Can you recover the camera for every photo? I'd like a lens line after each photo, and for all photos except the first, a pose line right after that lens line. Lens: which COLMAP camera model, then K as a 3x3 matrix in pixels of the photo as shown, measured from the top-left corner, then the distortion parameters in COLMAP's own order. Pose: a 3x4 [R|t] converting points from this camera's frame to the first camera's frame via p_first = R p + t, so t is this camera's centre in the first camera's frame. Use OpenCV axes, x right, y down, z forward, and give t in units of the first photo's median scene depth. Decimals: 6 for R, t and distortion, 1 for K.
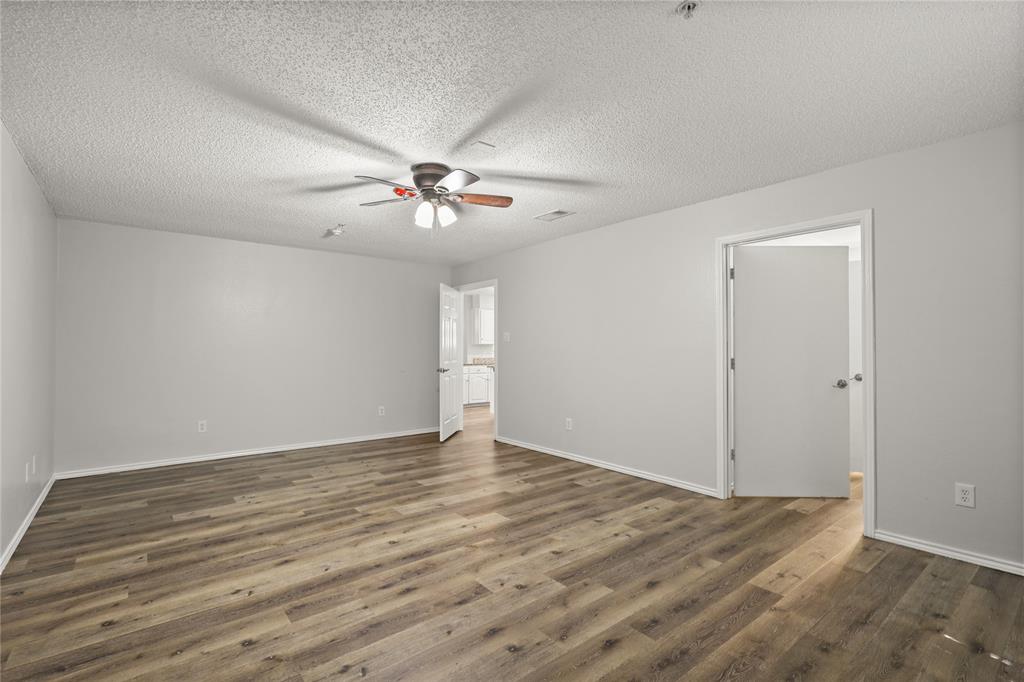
lens RADIAL K [[476.5, 0, 511.9], [0, 476.5, 344.3], [0, 0, 1]] dist [0.002730, 0.000060]
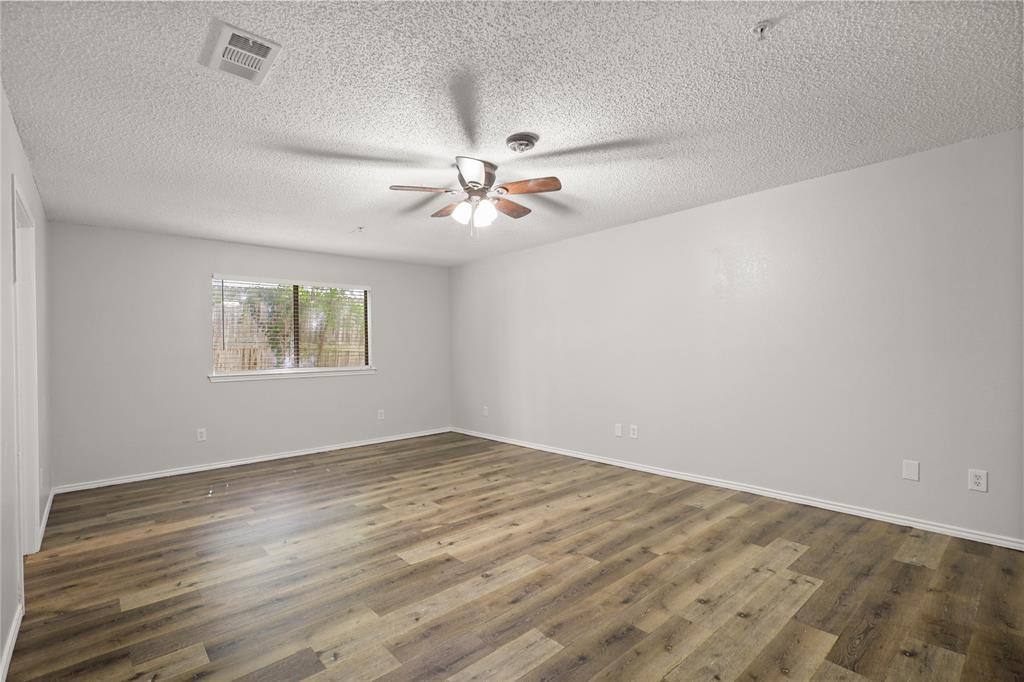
lens RADIAL K [[476.5, 0, 511.9], [0, 476.5, 344.3], [0, 0, 1]] dist [0.002730, 0.000060]
pose [[-0.998389, 0.023421, -0.051672, -0.192920], [0.023911, 0.999675, -0.008875, 0.007099], [0.051447, -0.010096, -0.998625, 2.074947]]
